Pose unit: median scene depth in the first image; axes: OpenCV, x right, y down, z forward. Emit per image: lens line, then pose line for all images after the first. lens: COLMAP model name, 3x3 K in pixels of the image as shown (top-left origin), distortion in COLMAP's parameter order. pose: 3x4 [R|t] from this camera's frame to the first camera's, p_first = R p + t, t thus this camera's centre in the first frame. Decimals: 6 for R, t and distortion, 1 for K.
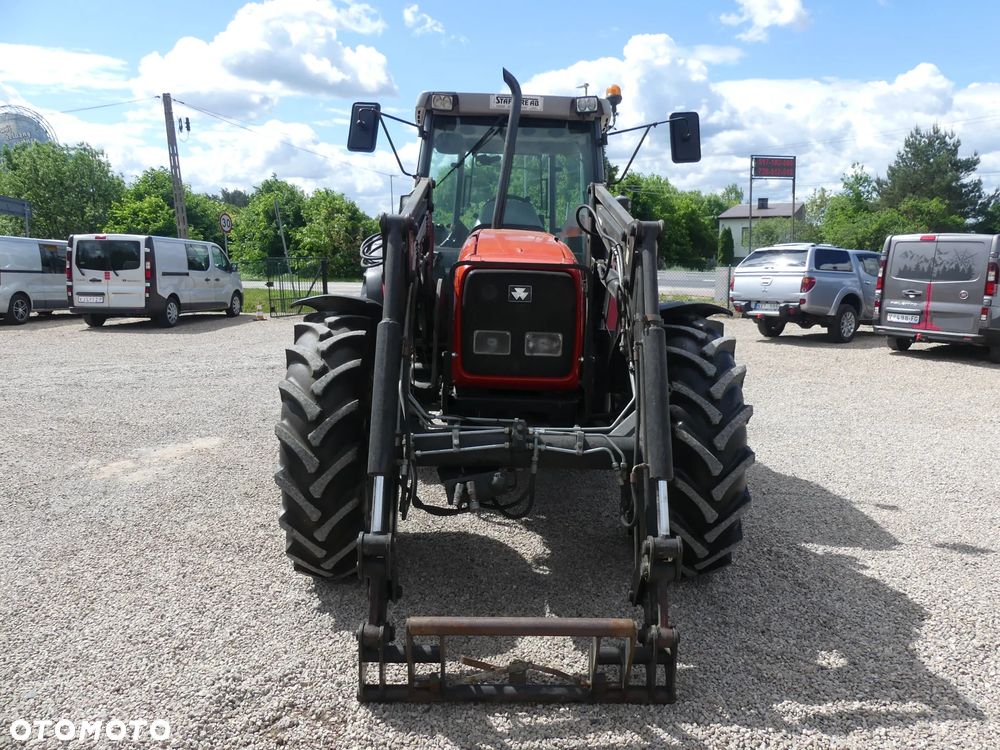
lens RADIAL K [[743.7, 0, 498.9], [0, 743.7, 375.8], [0, 0, 1]] dist [-0.012390, 0.001376]
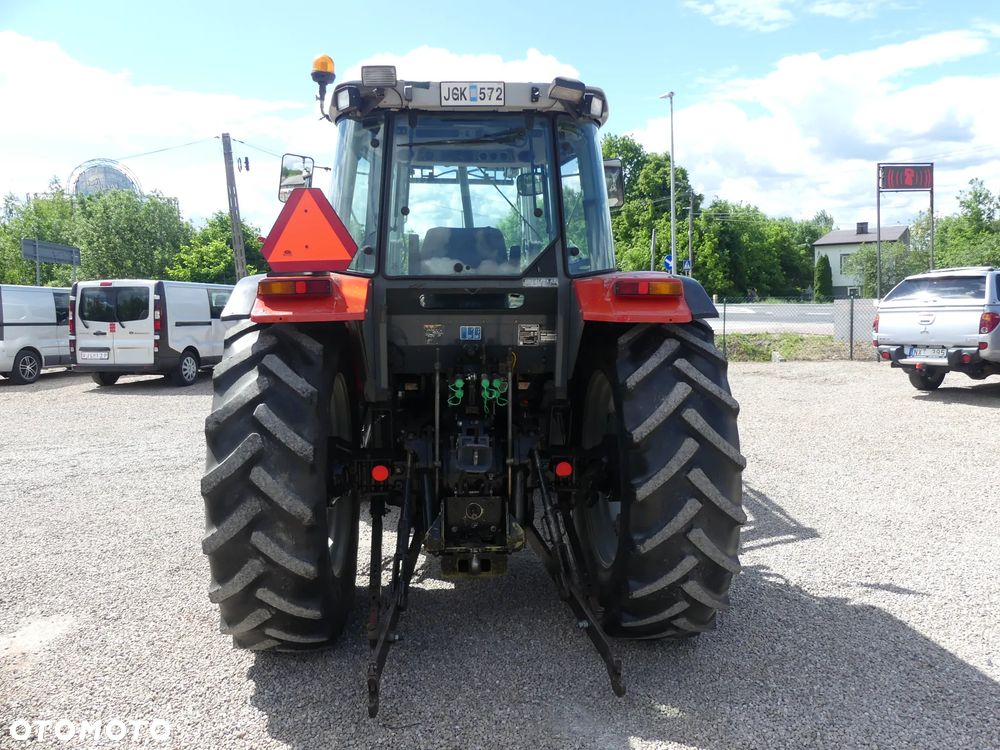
lens RADIAL K [[743.7, 0, 498.9], [0, 743.7, 375.8], [0, 0, 1]] dist [-0.012390, 0.001376]
pose [[0.994005, -0.013530, -0.108498, 0.013274], [0.008348, 0.998809, -0.048075, -0.038479], [0.109019, 0.046881, 0.992934, 0.219510]]
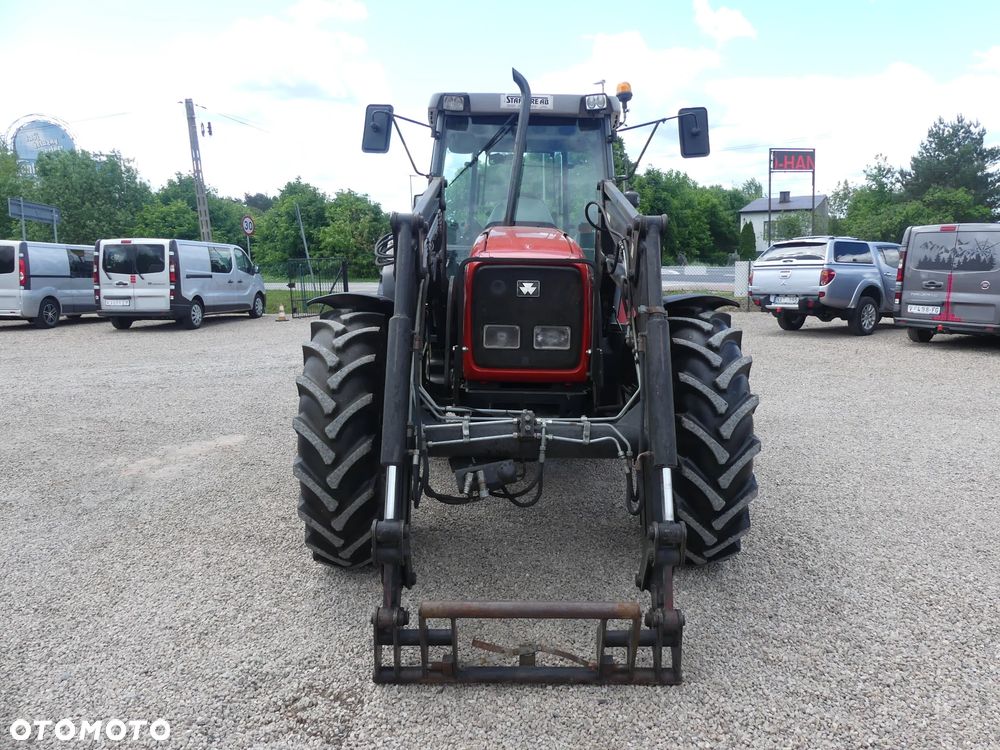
lens RADIAL K [[743.7, 0, 500.0], [0, 743.7, 375.0], [0, 0, 1]] dist [-0.016739, 0.003414]
pose [[0.999540, -0.011705, -0.027972, 0.003964], [0.011745, 0.999930, 0.001299, 0.001707], [0.027955, -0.001627, 0.999608, -0.006275]]
